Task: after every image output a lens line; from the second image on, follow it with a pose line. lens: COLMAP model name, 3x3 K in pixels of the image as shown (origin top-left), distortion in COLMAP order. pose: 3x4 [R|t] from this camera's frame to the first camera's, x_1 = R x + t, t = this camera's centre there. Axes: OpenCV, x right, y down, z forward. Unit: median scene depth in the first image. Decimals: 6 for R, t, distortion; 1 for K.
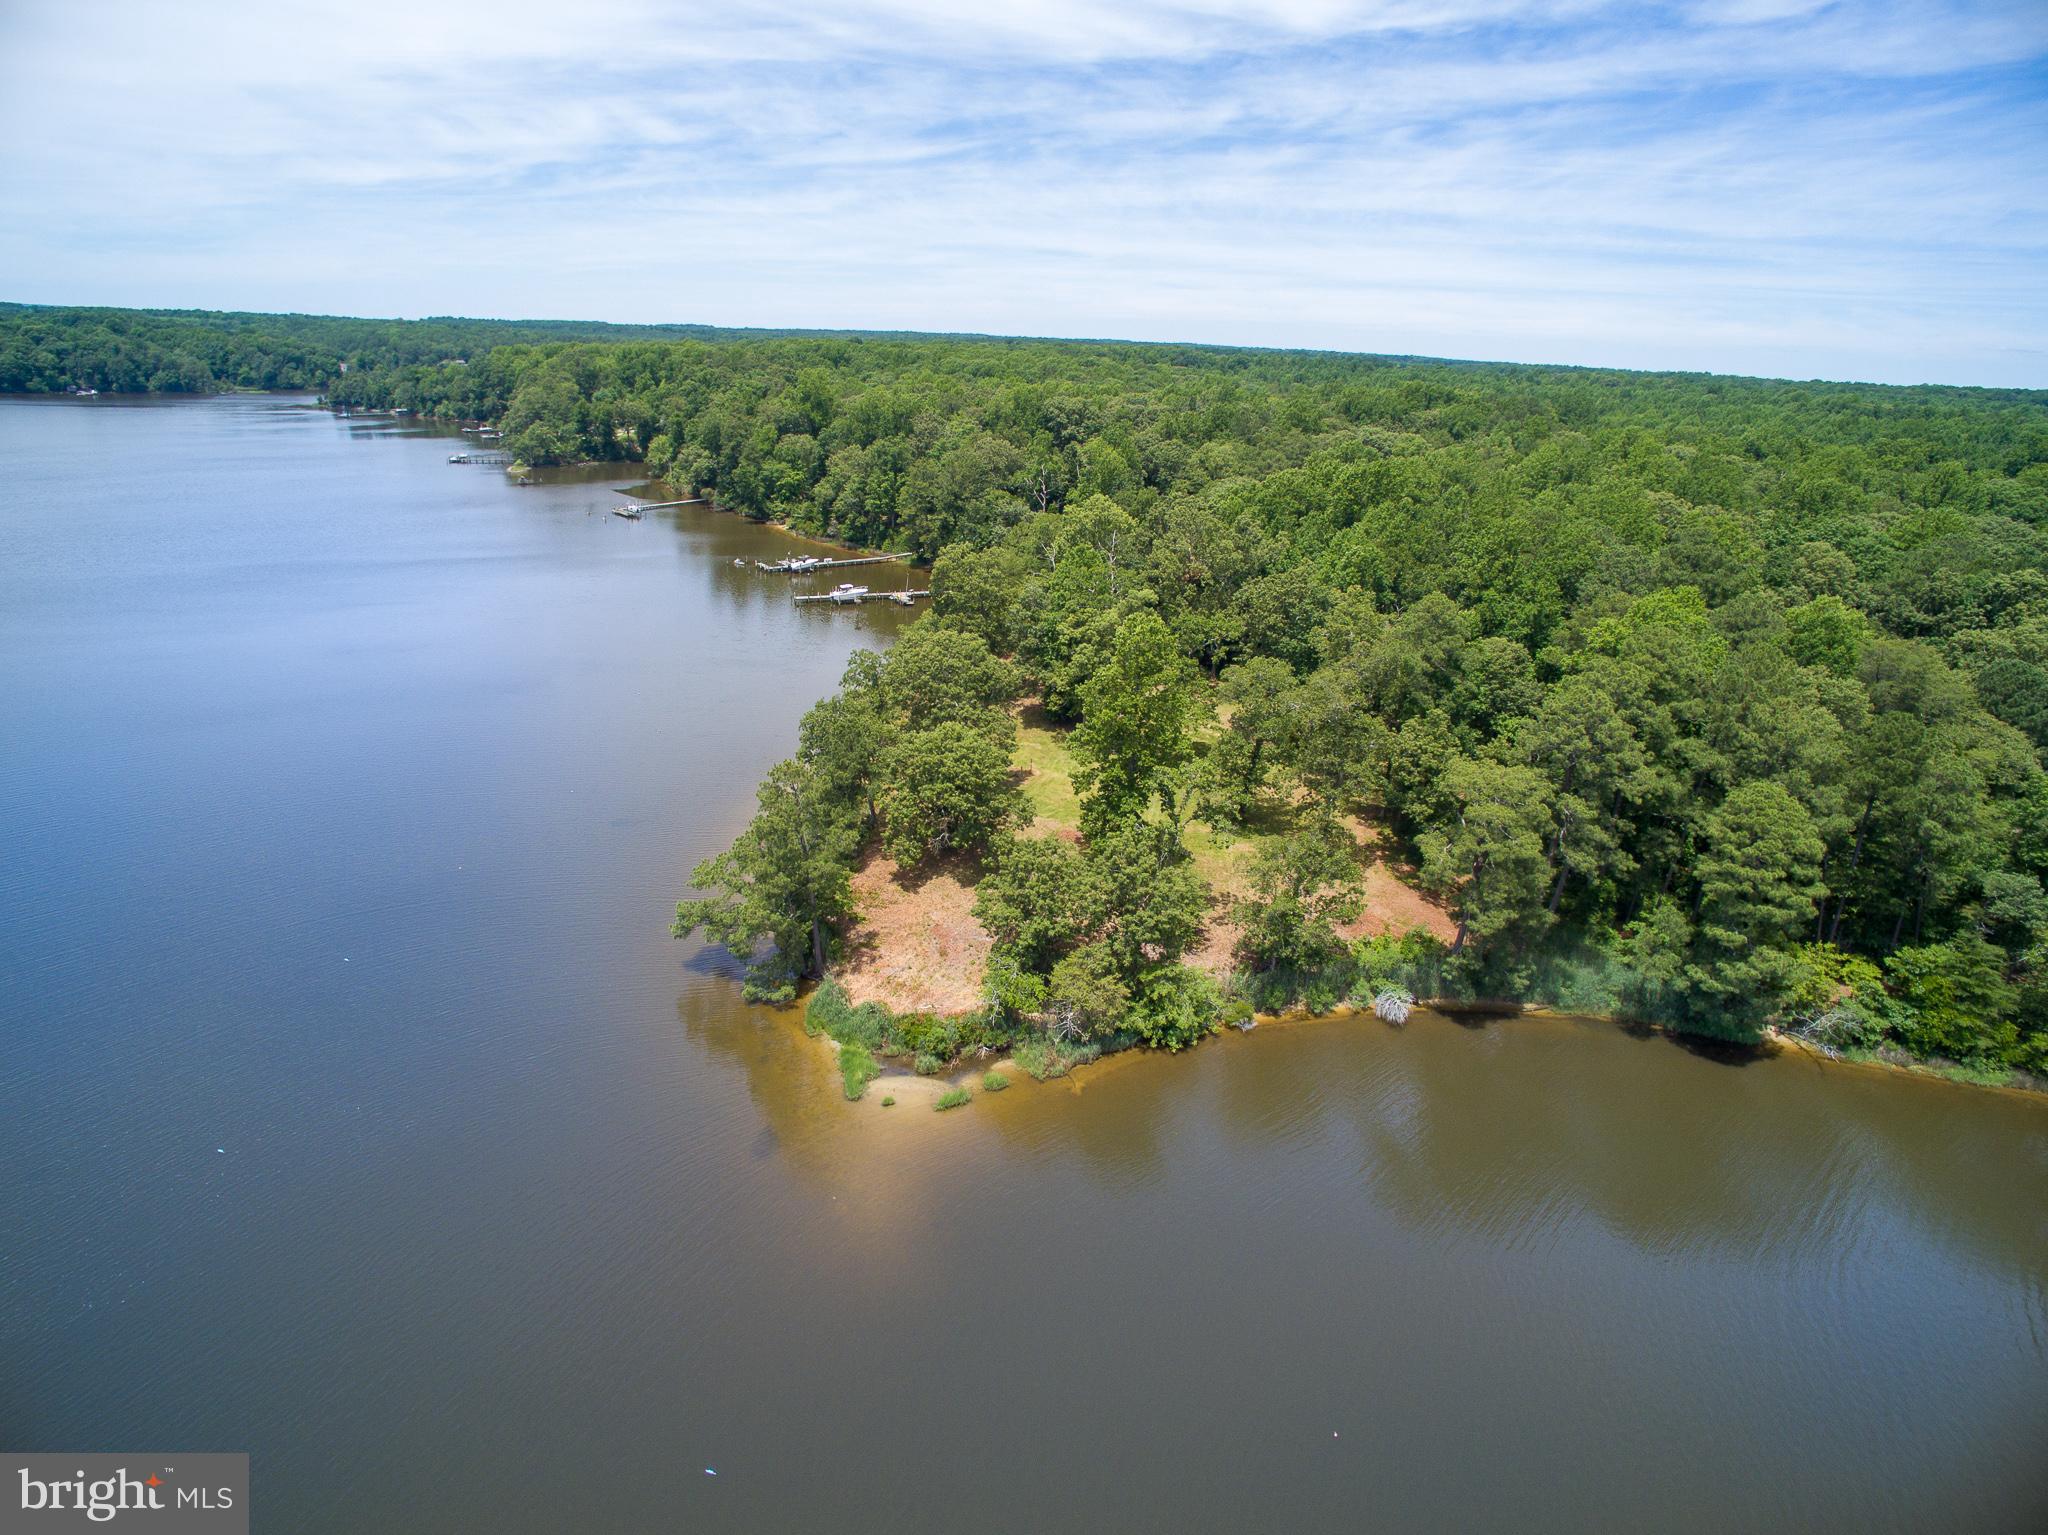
lens RADIAL K [[1198.6, 0, 1025.6], [0, 1198.6, 770.1], [0, 0, 1]] dist [-0.112790, 0.077523]
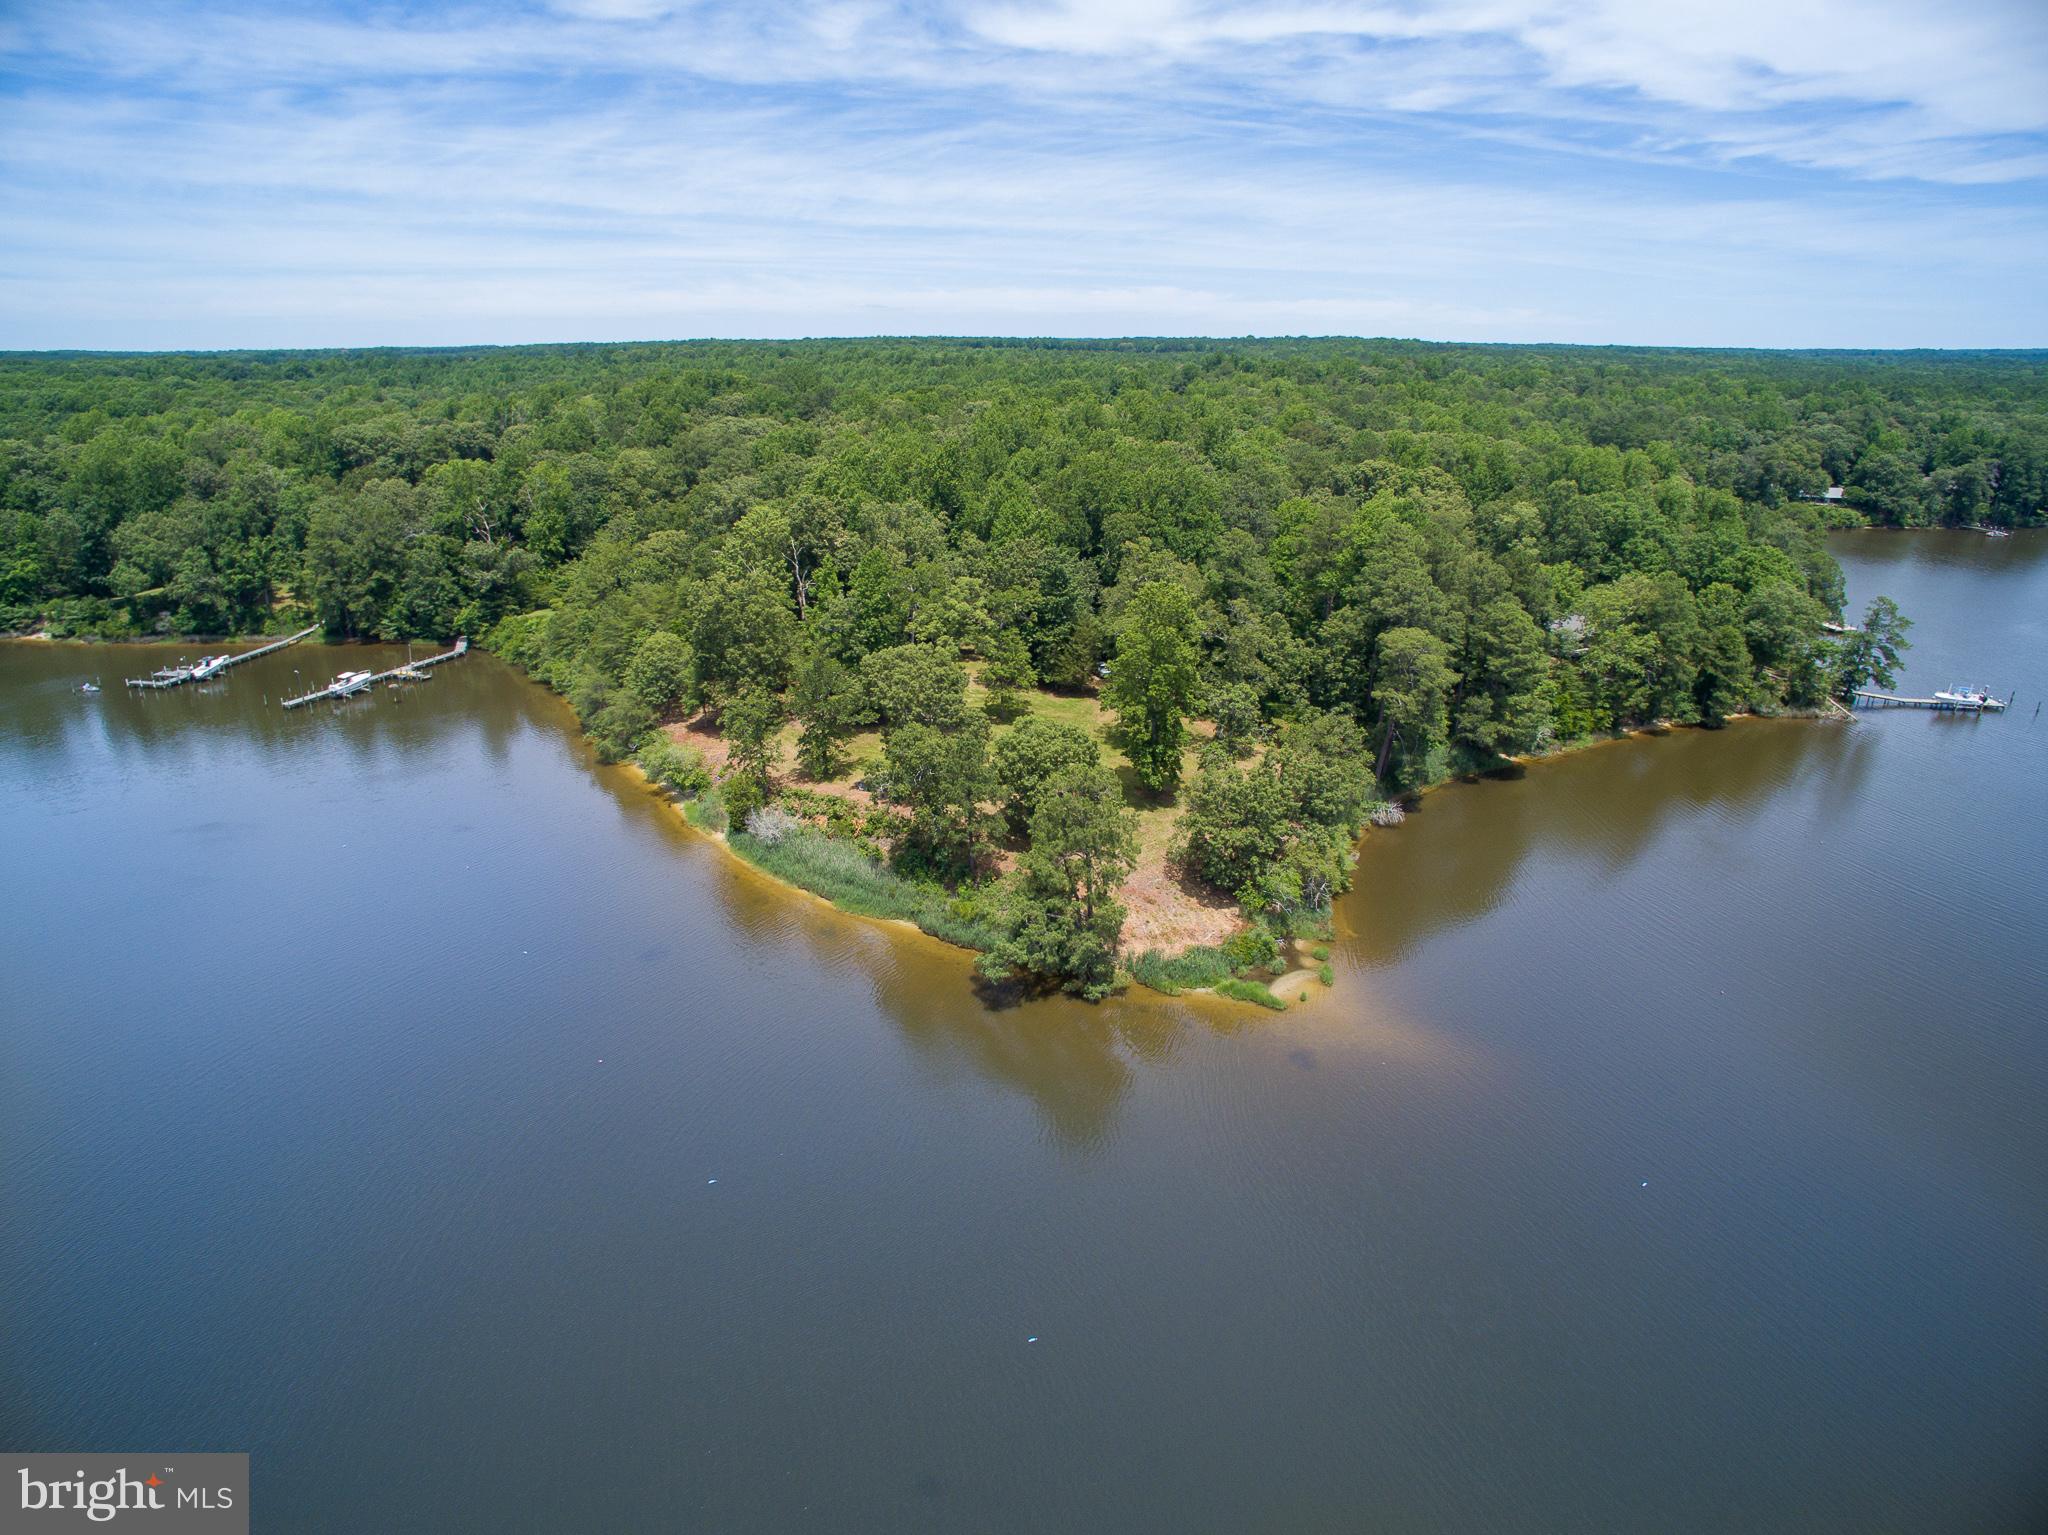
lens RADIAL K [[1198.6, 0, 1038.0], [0, 1198.6, 767.0], [0, 0, 1]] dist [-0.112790, 0.077523]
pose [[0.686925, -0.288096, 0.667184, -0.332951], [0.278600, 0.952320, 0.124376, -0.053865], [-0.671205, 0.100440, 0.734436, 0.087346]]
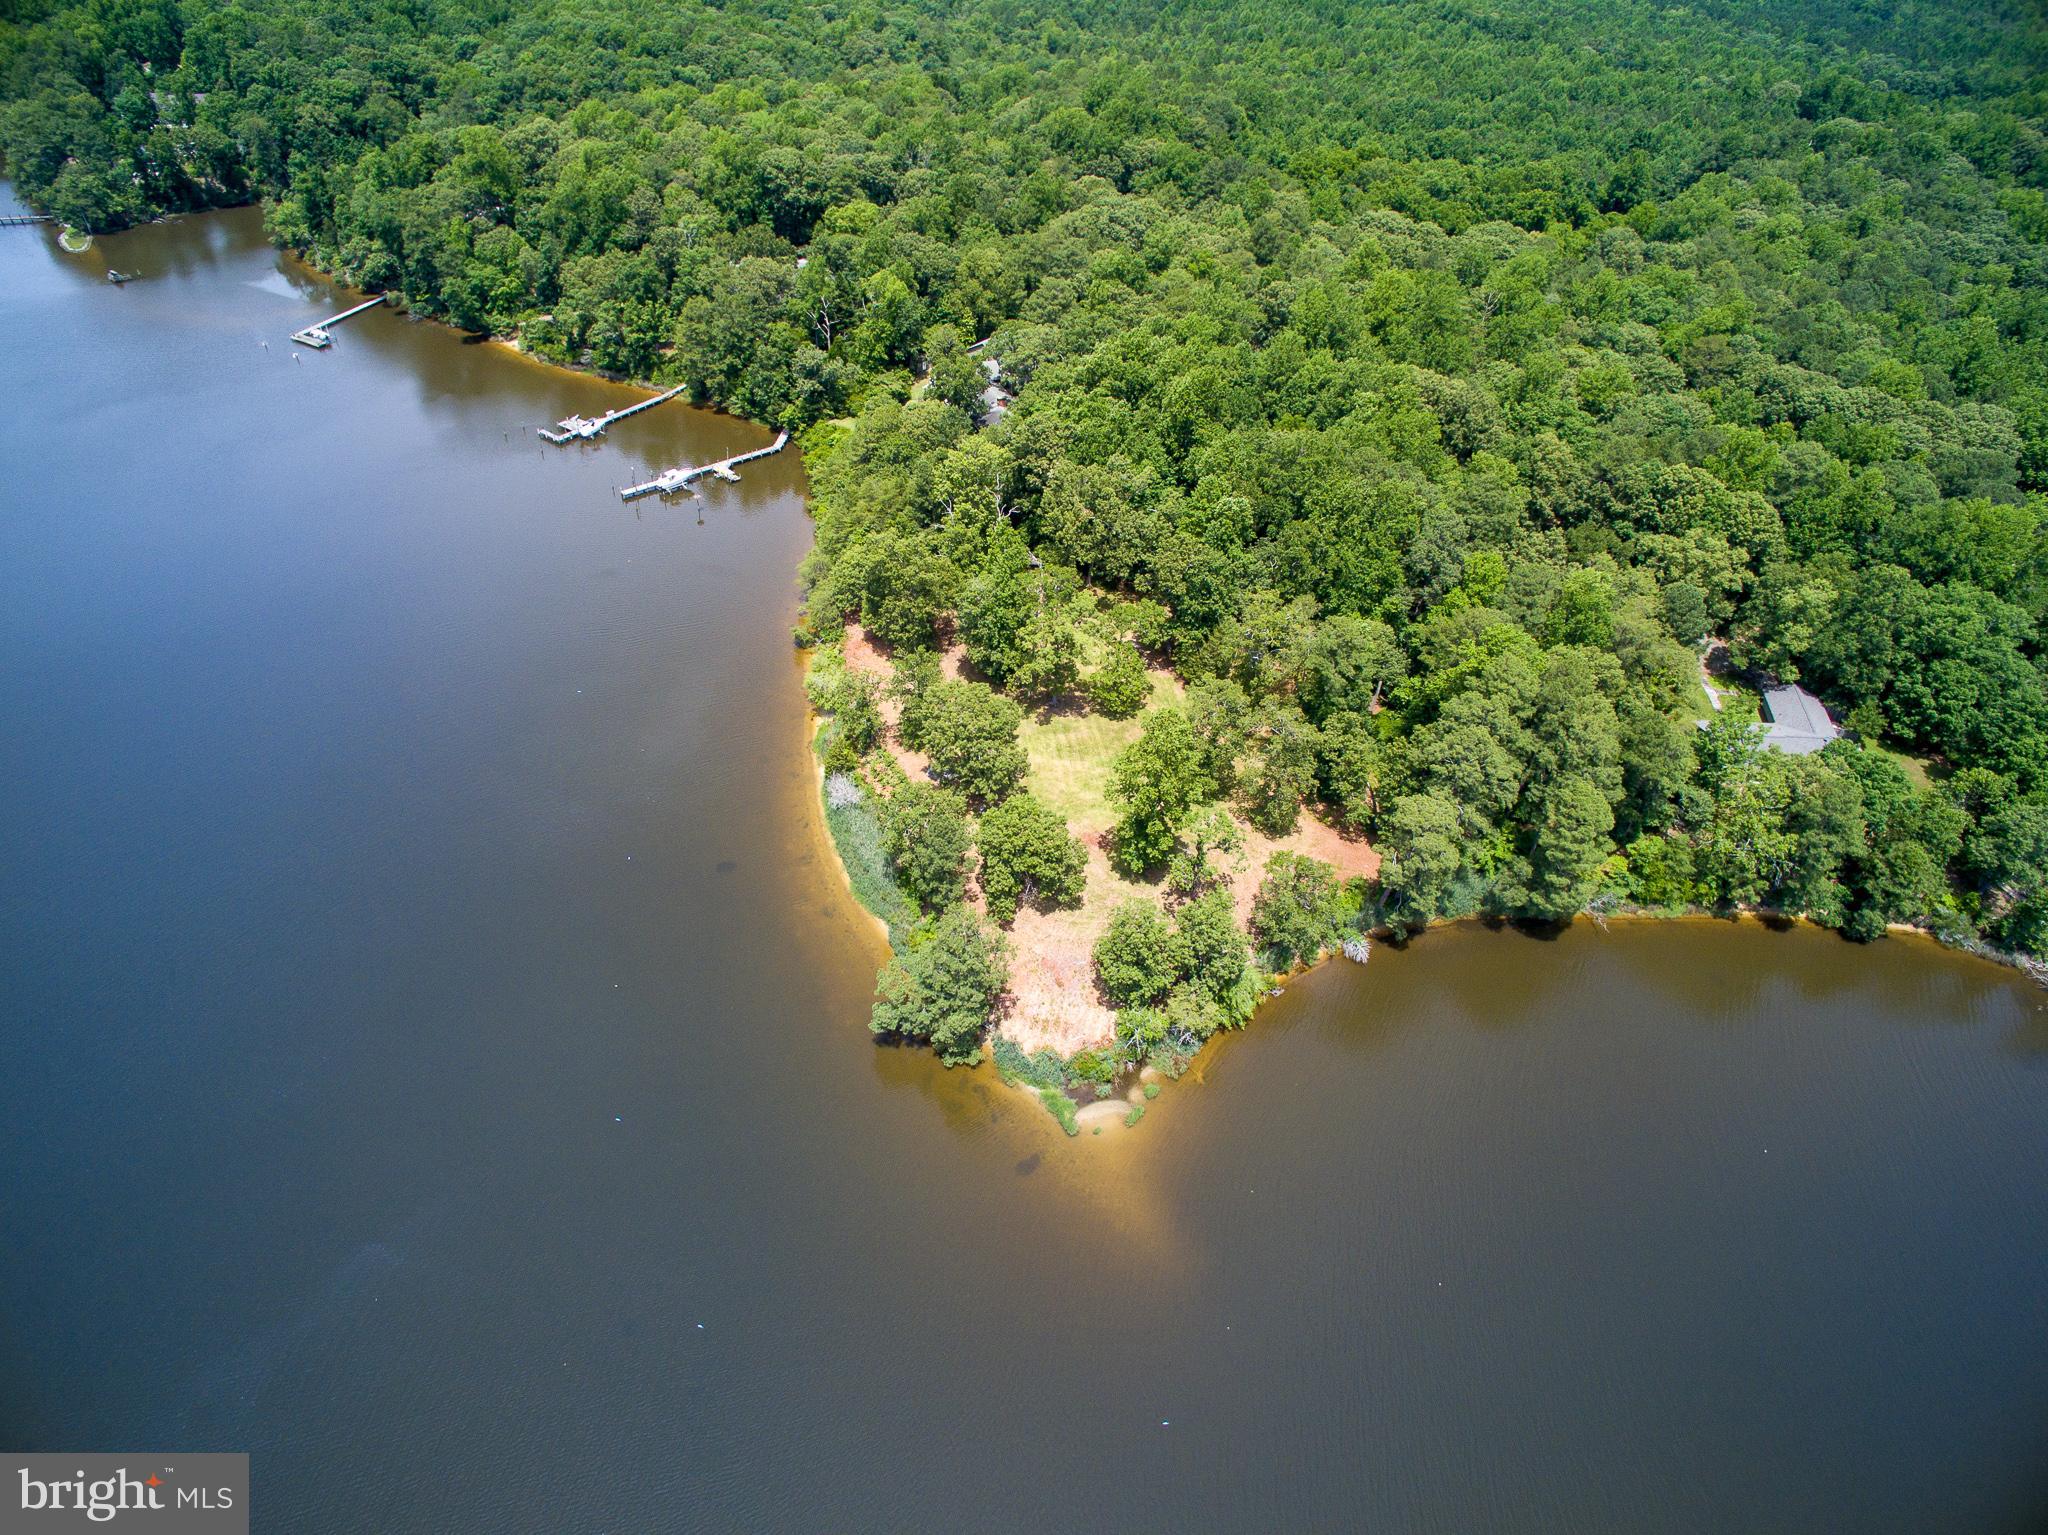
lens RADIAL K [[1198.6, 0, 1026.5], [0, 1198.6, 773.5], [0, 0, 1]] dist [-0.112790, 0.077523]
pose [[0.942747, -0.207523, 0.261079, -0.159854], [0.103010, 0.925736, 0.363870, -0.222105], [-0.317202, -0.316144, 0.894112, -0.053855]]
